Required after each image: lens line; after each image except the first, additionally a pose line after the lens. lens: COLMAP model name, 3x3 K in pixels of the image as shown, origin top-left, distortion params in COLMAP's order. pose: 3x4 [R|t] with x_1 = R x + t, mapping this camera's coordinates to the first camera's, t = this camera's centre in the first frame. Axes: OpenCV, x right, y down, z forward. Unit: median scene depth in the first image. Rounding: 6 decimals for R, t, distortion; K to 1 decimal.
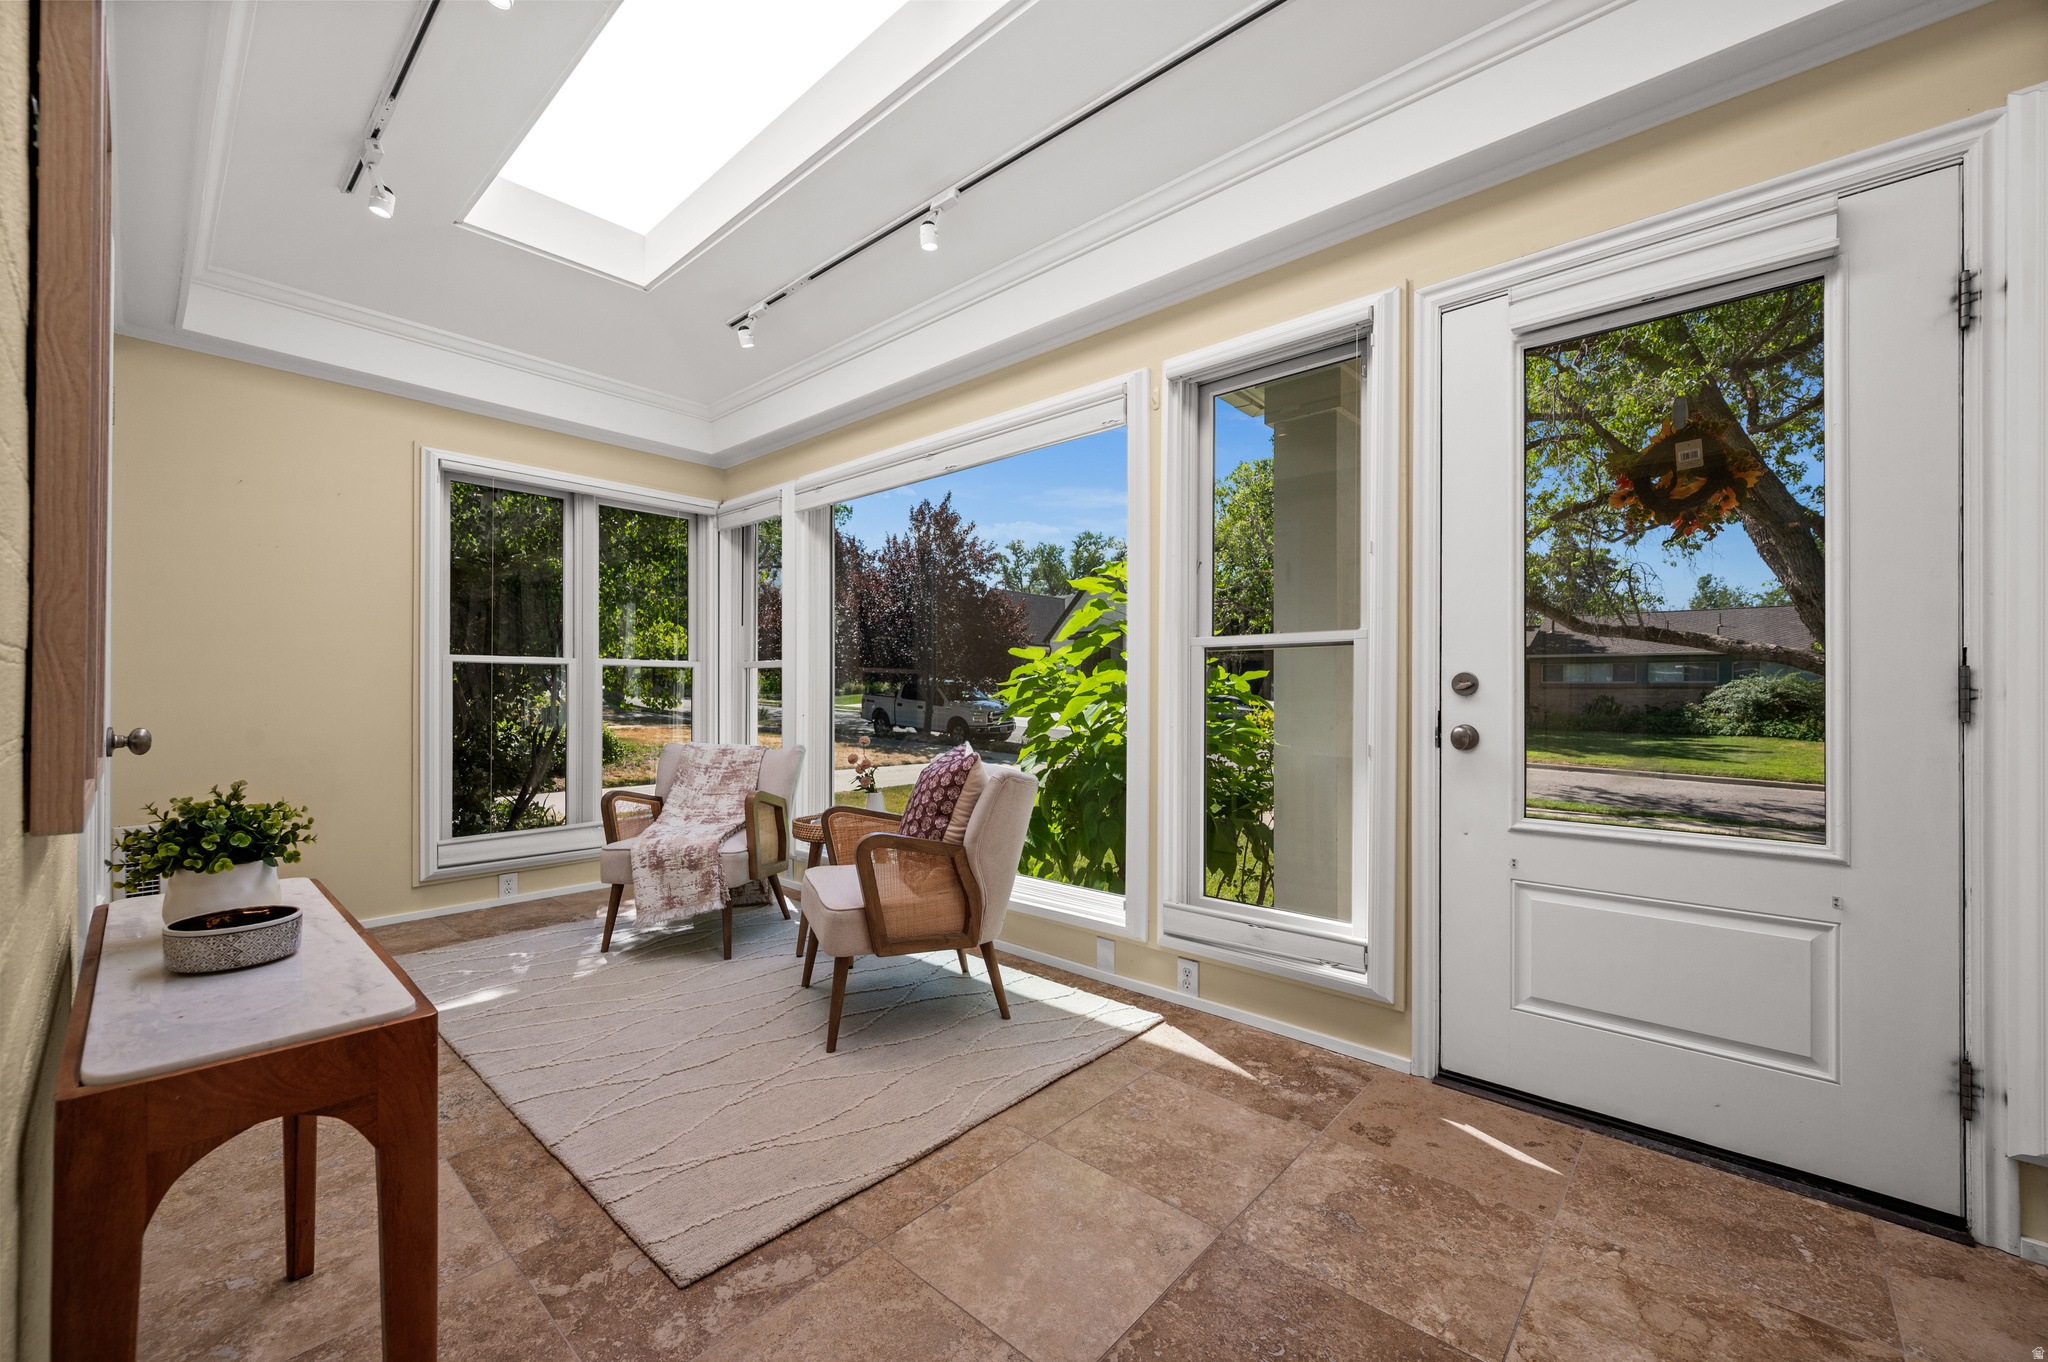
lens RADIAL K [[812.8, 0, 1013.6], [0, 812.8, 689.1], [0, 0, 1]] dist [0.002106, -0.000484]
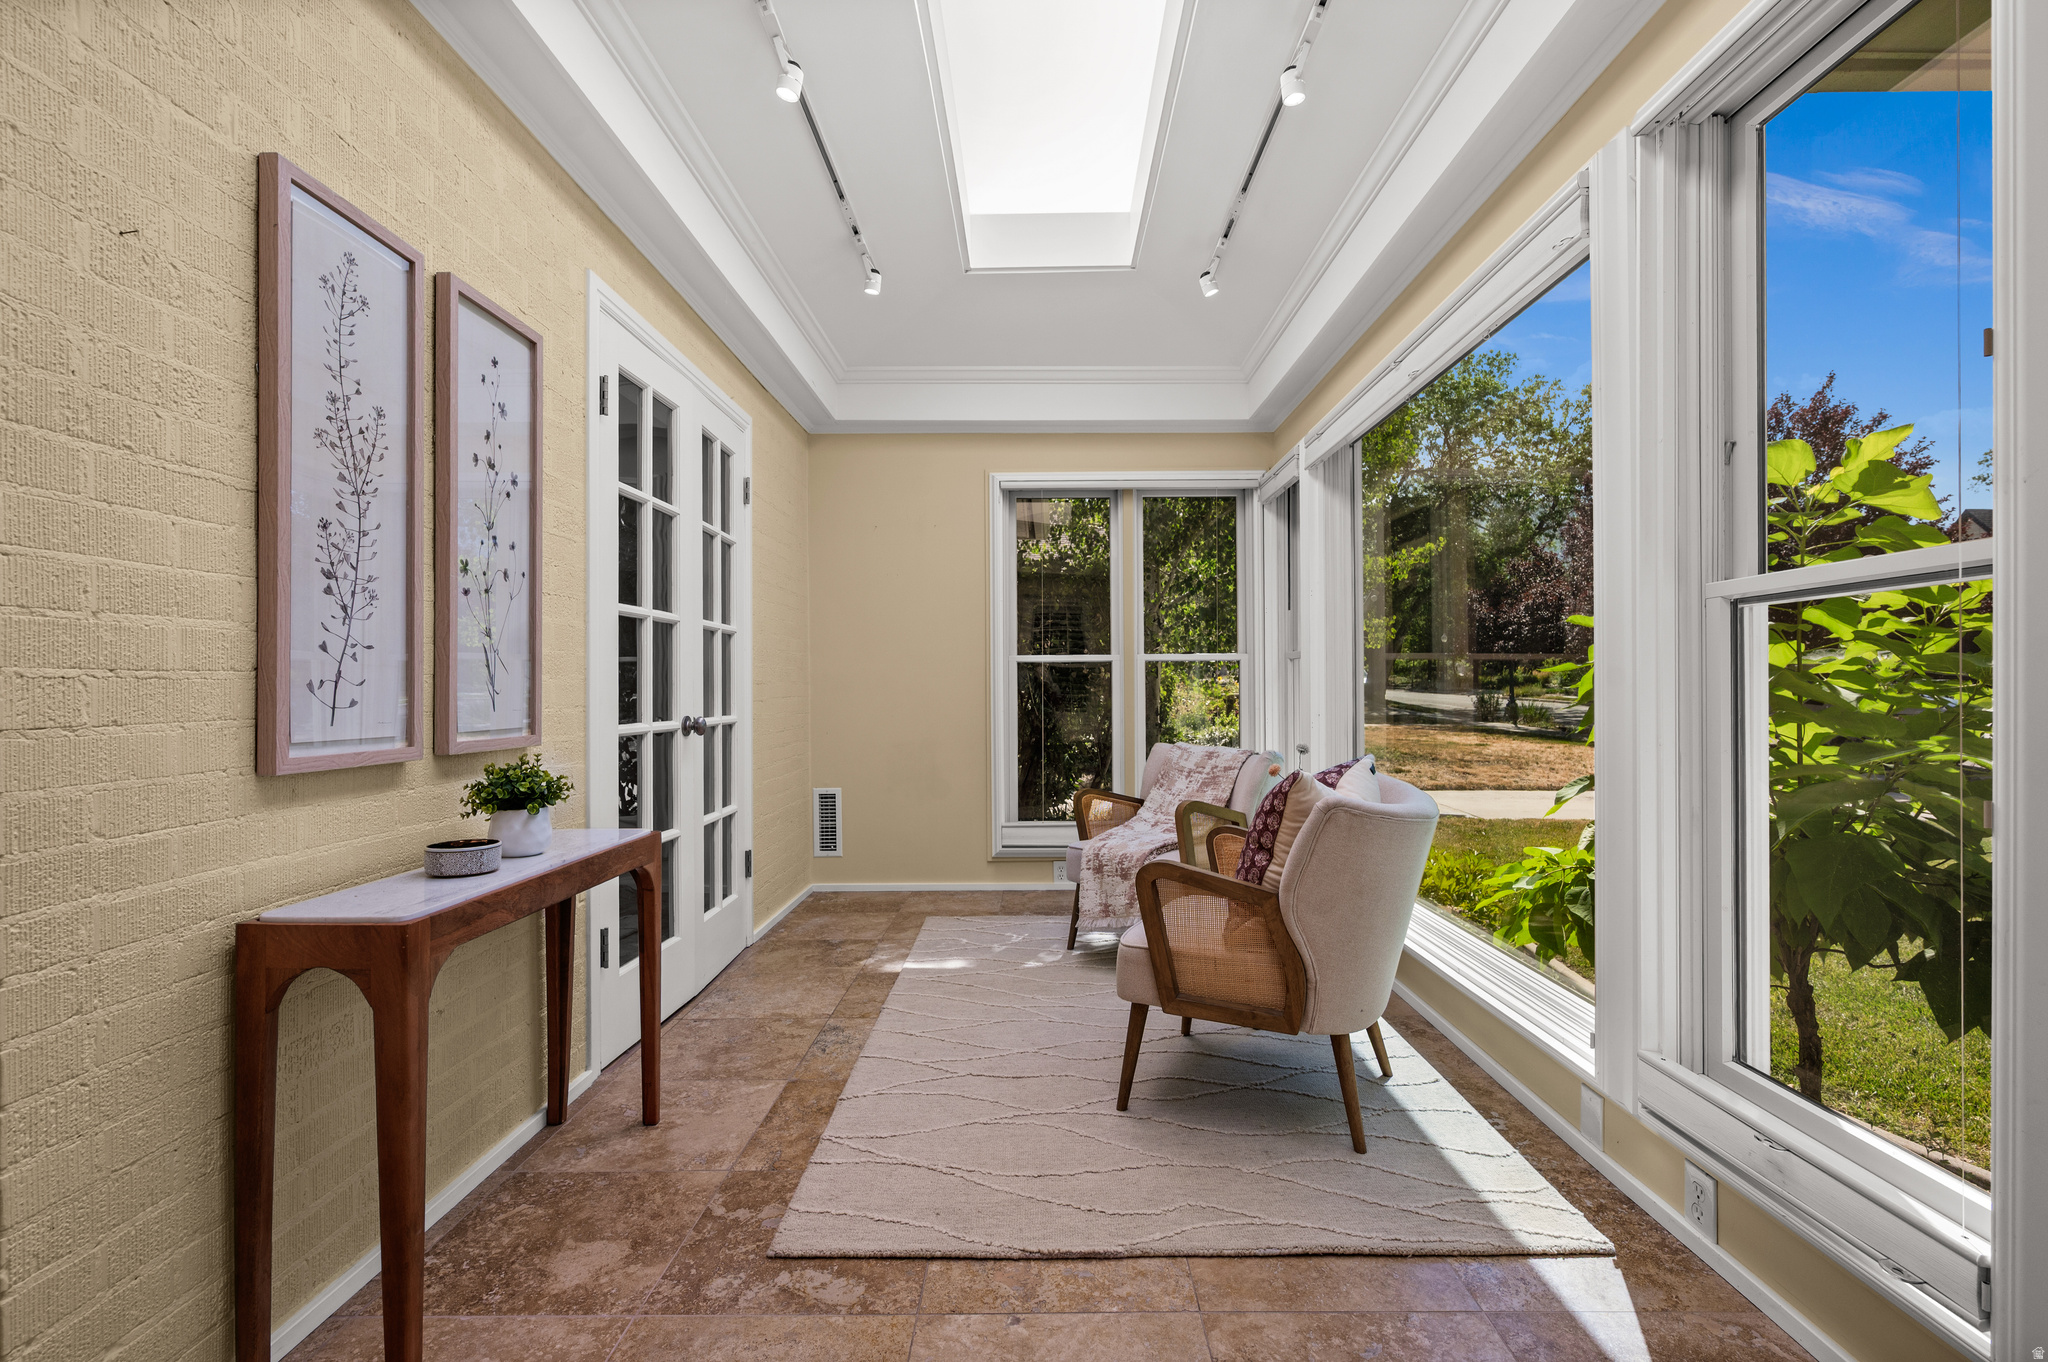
lens RADIAL K [[934.7, 0, 1023.2], [0, 934.7, 682.3], [0, 0, 1]] dist [0.000580, 0.000655]
pose [[0.666170, -0.011361, -0.745714, 0.395995], [0.010310, 0.999929, -0.006024, 0.002431], [0.745729, -0.003675, 0.666239, 0.243501]]
